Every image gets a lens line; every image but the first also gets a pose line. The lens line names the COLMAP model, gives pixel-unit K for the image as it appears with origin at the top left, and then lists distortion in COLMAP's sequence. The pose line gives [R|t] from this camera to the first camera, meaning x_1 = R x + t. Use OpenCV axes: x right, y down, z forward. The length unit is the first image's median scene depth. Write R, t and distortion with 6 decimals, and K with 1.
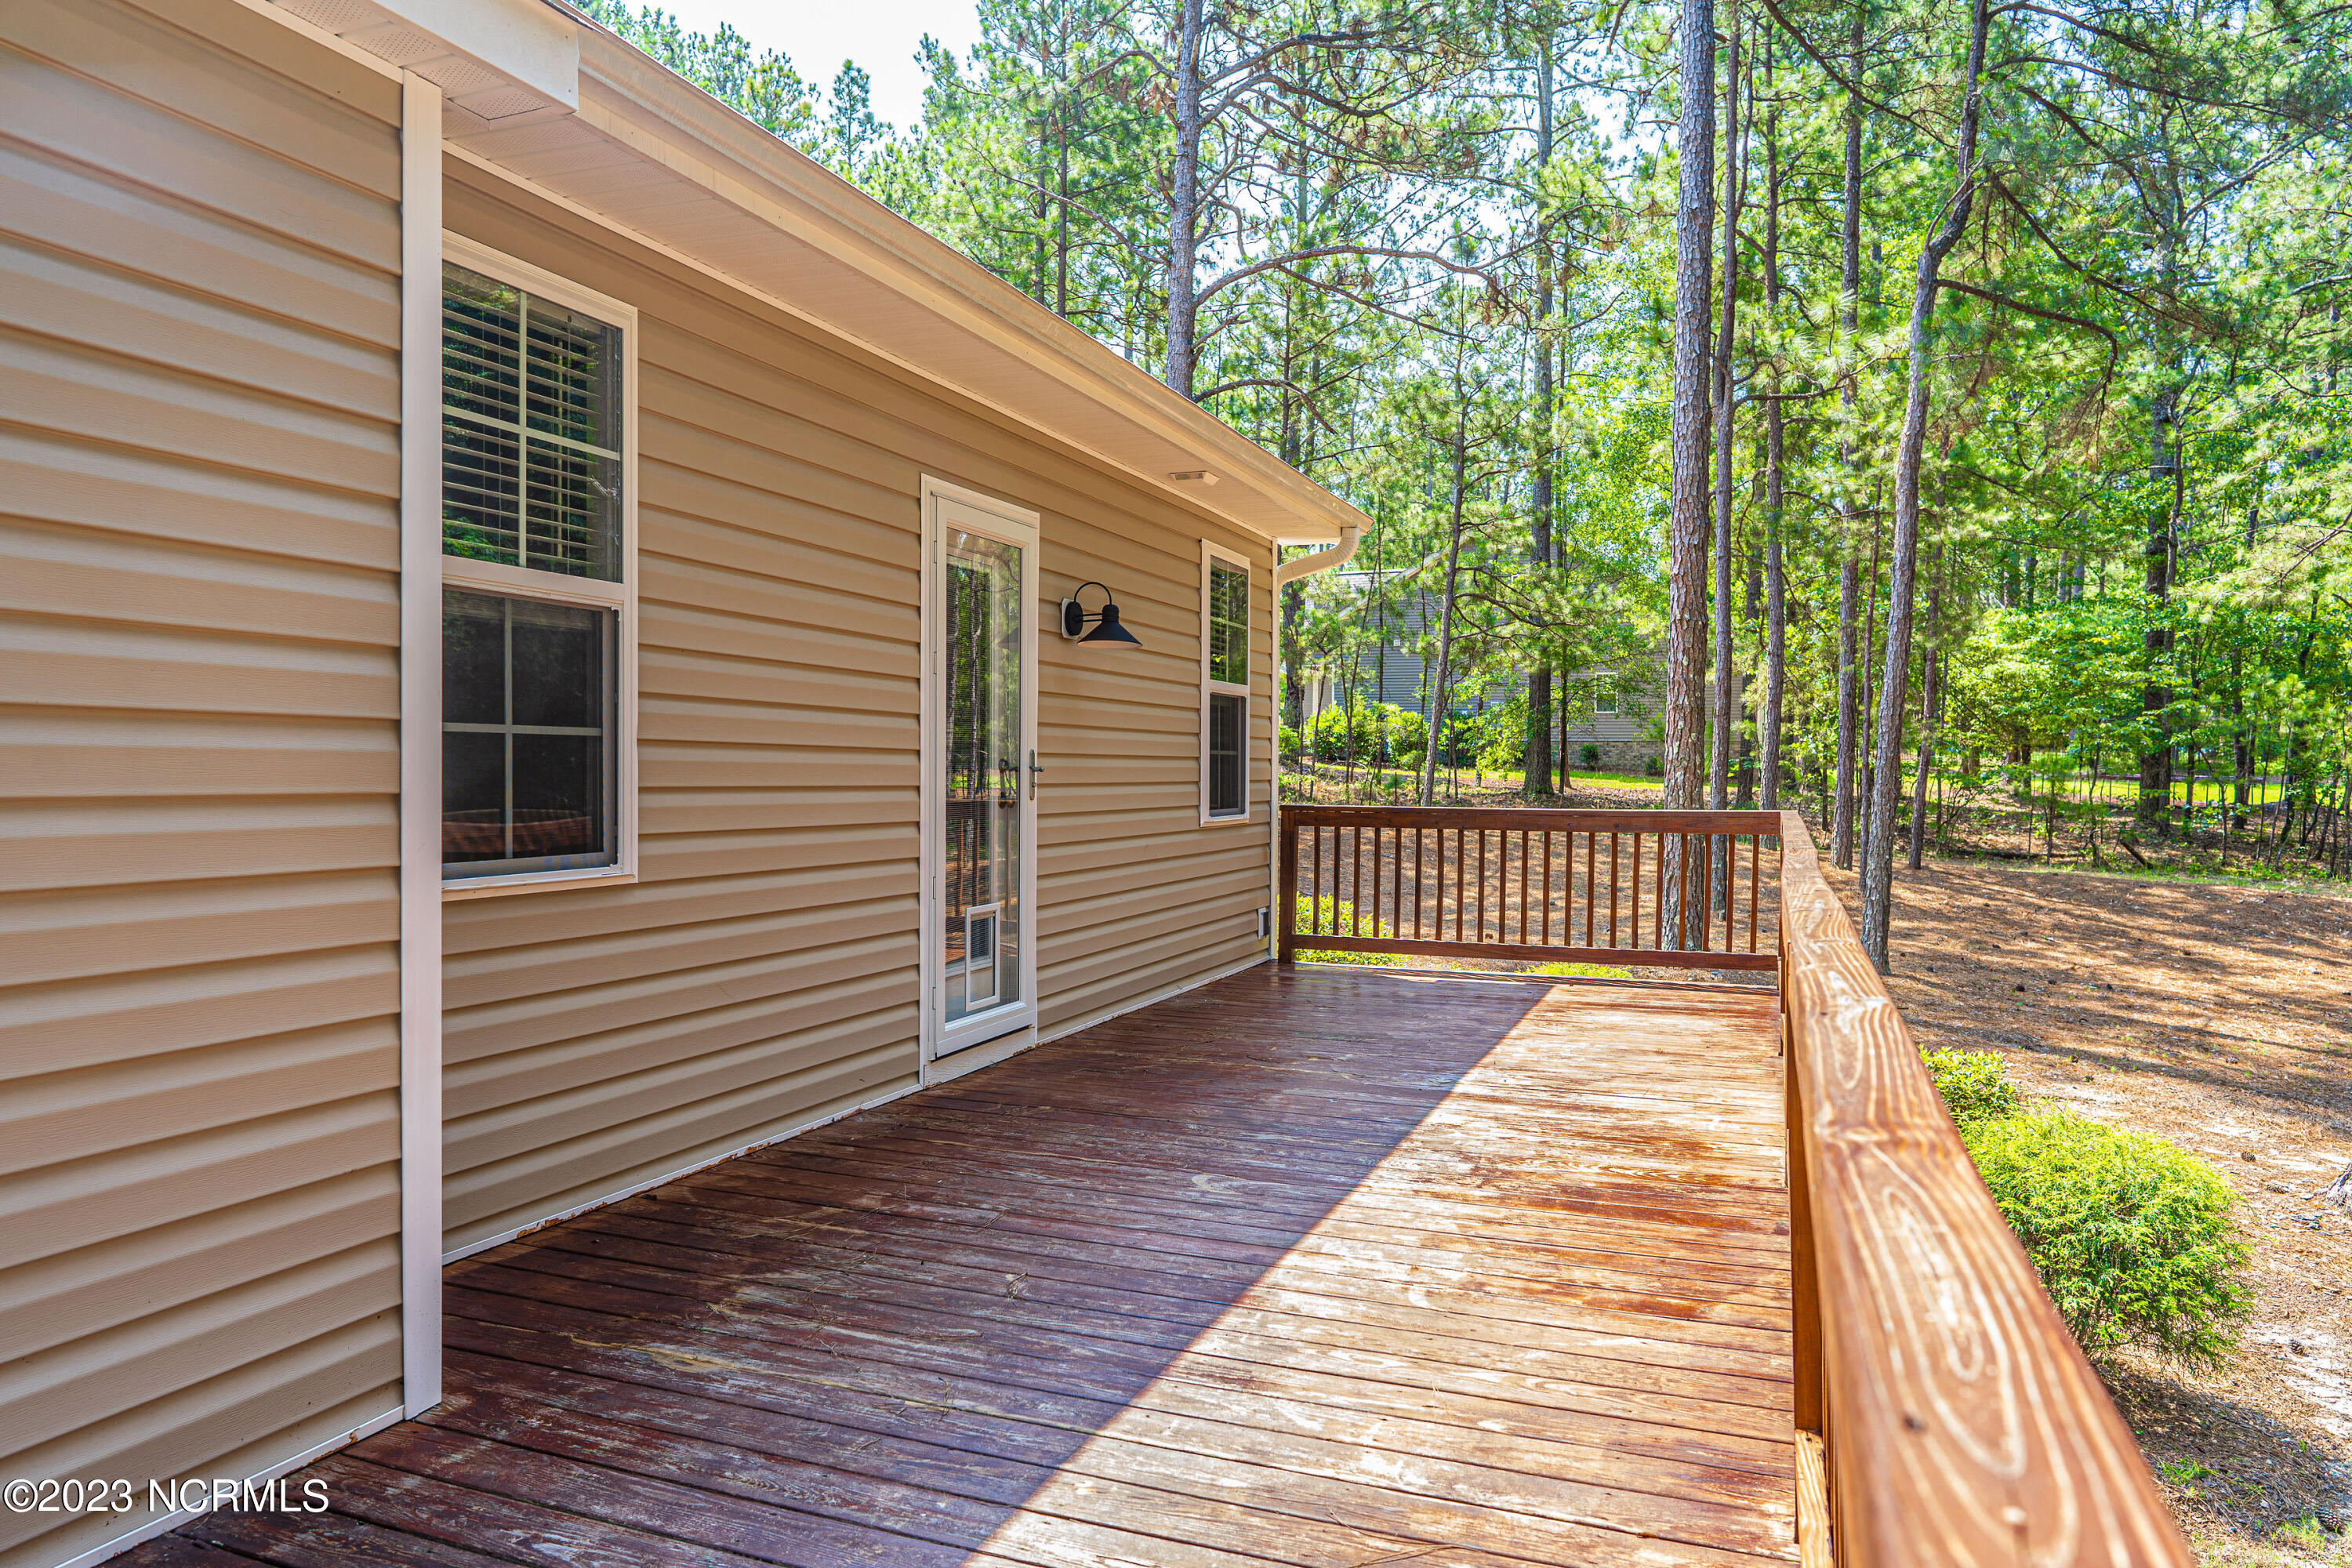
lens RADIAL K [[1560.5, 0, 1167.5], [0, 1560.5, 777.4], [0, 0, 1]] dist [-0.004934, 0.004450]
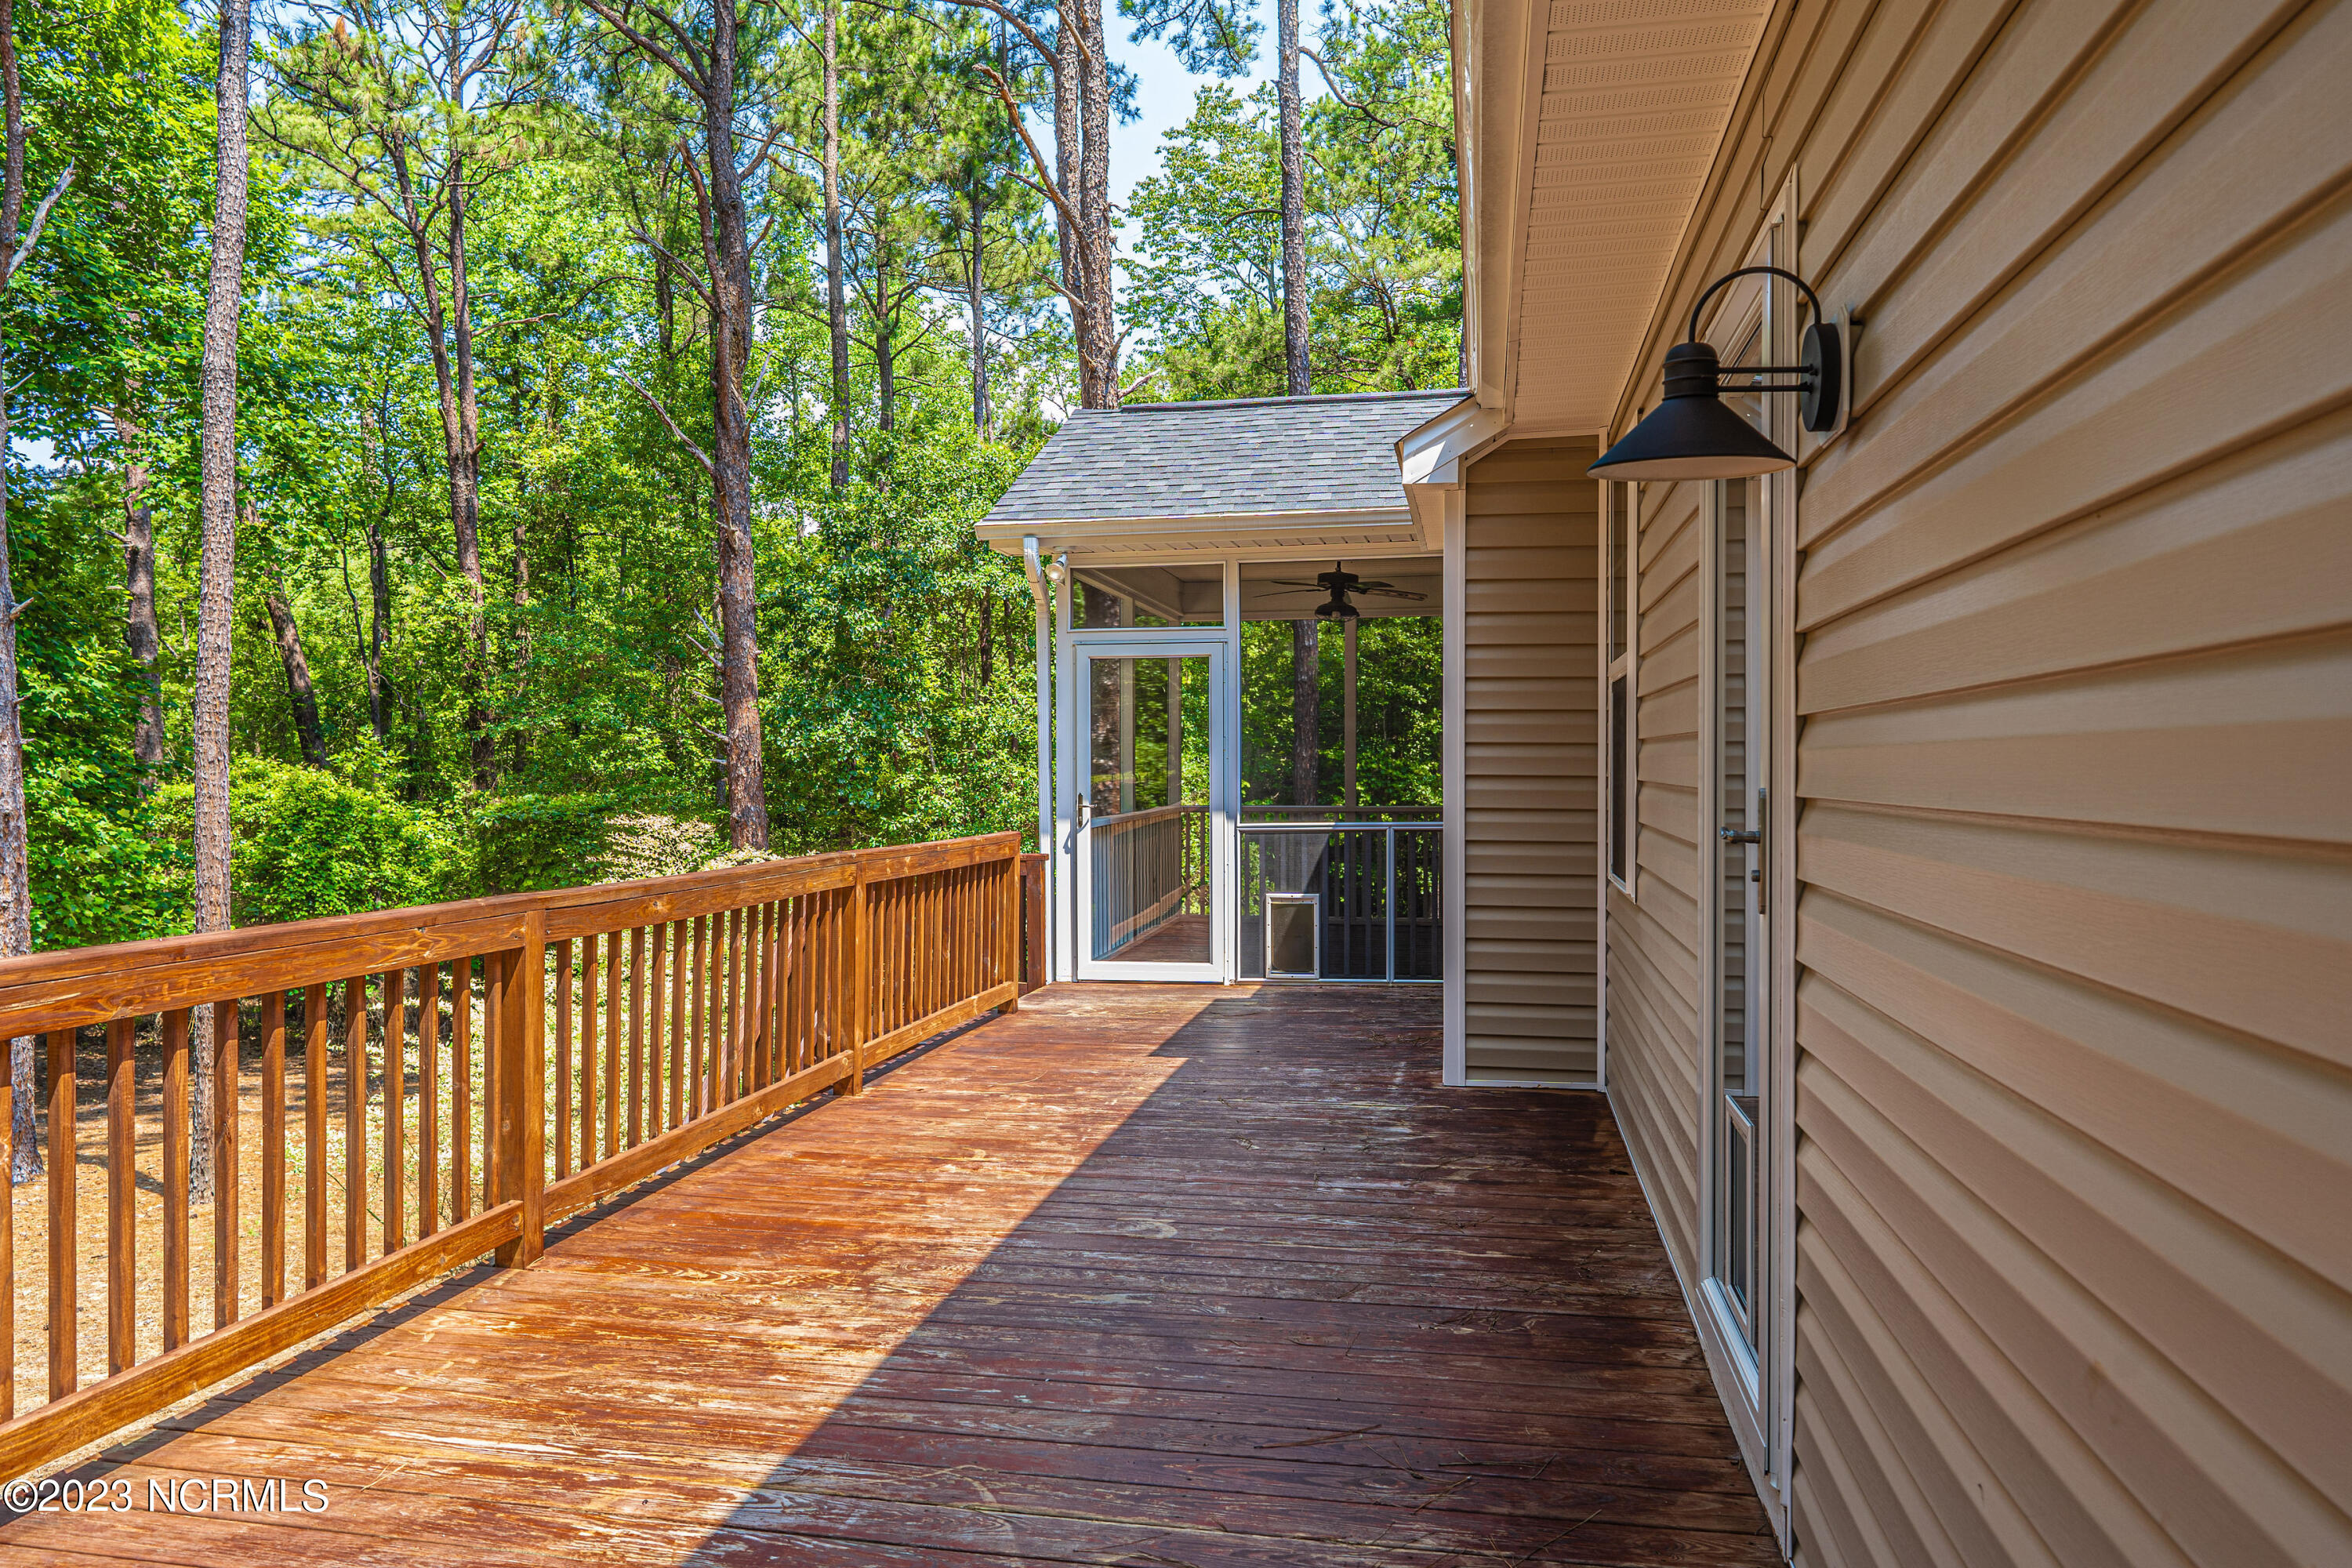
lens RADIAL K [[1560.5, 0, 1178.9], [0, 1560.5, 793.9], [0, 0, 1]] dist [-0.004934, 0.004450]
pose [[-0.983309, -0.004382, -0.181891, 0.187267], [-0.007068, 0.999875, 0.014122, -0.027683], [0.181807, 0.015172, -0.983217, 1.899489]]
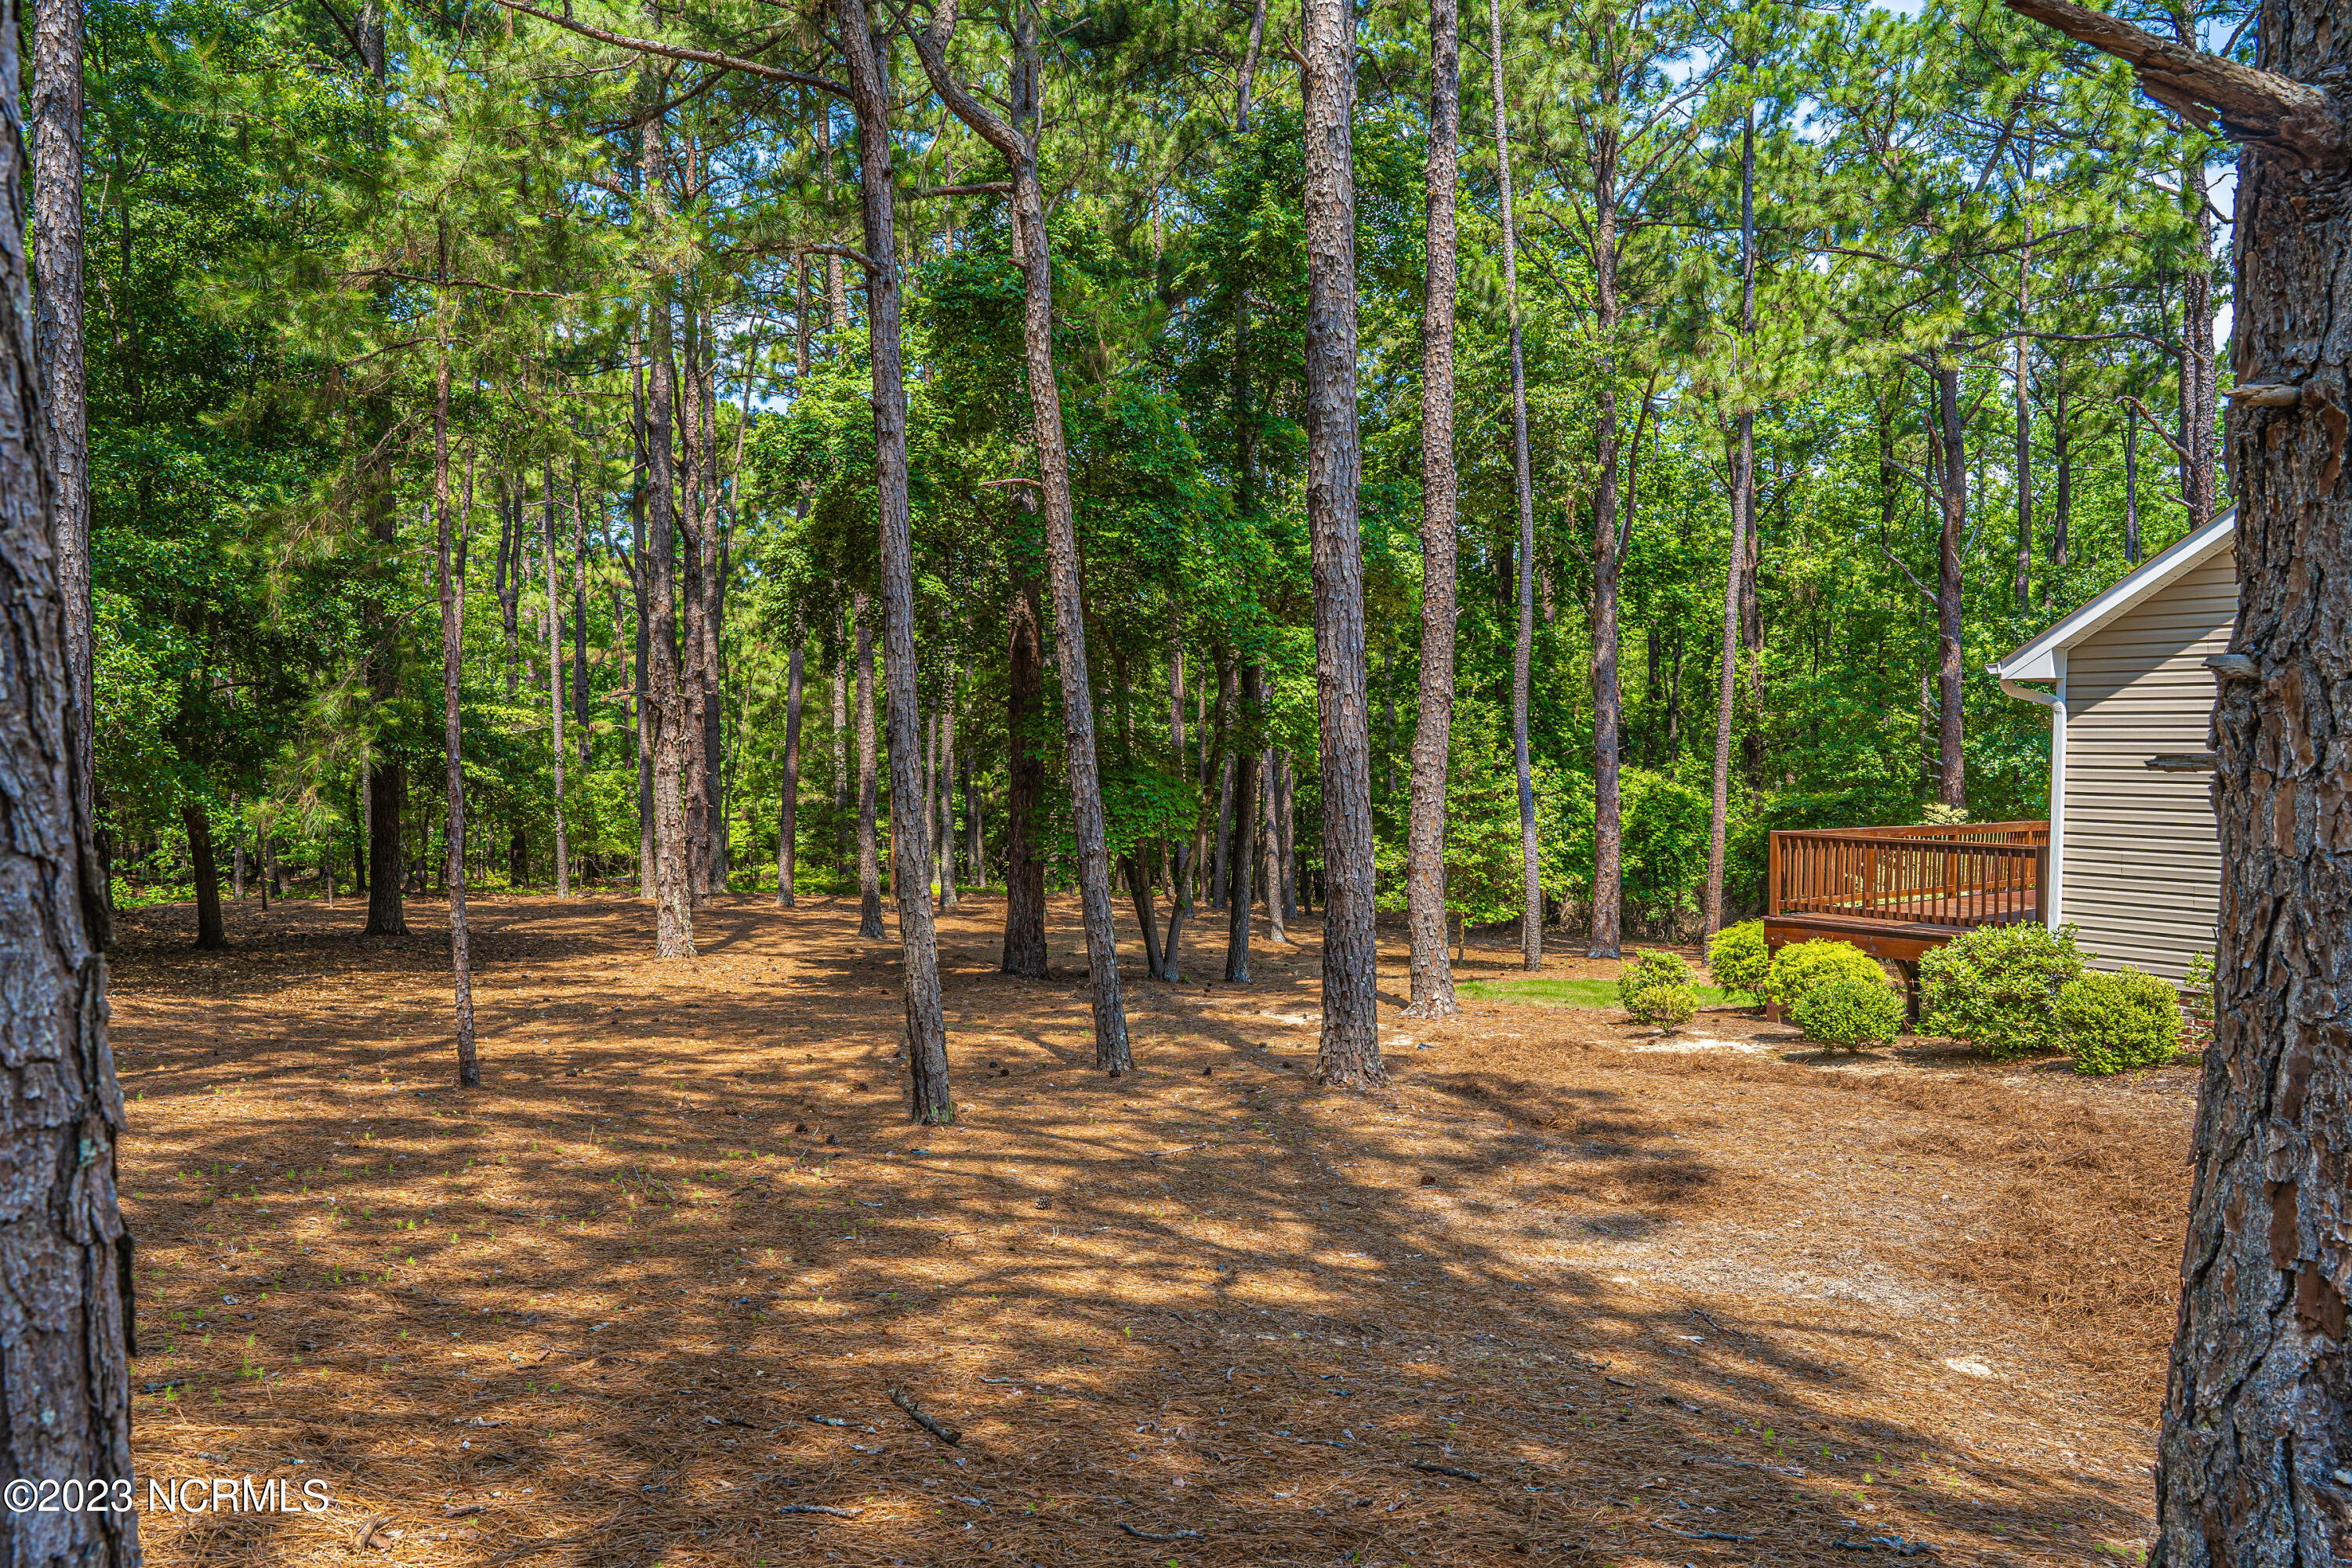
lens RADIAL K [[1560.5, 0, 1178.0], [0, 1560.5, 787.7], [0, 0, 1]] dist [-0.004934, 0.004450]
pose [[-0.868874, -0.037069, 0.493643, 0.145038], [-0.027376, 0.999264, 0.026853, -0.096760], [-0.494276, 0.009818, -0.869250, 5.074013]]
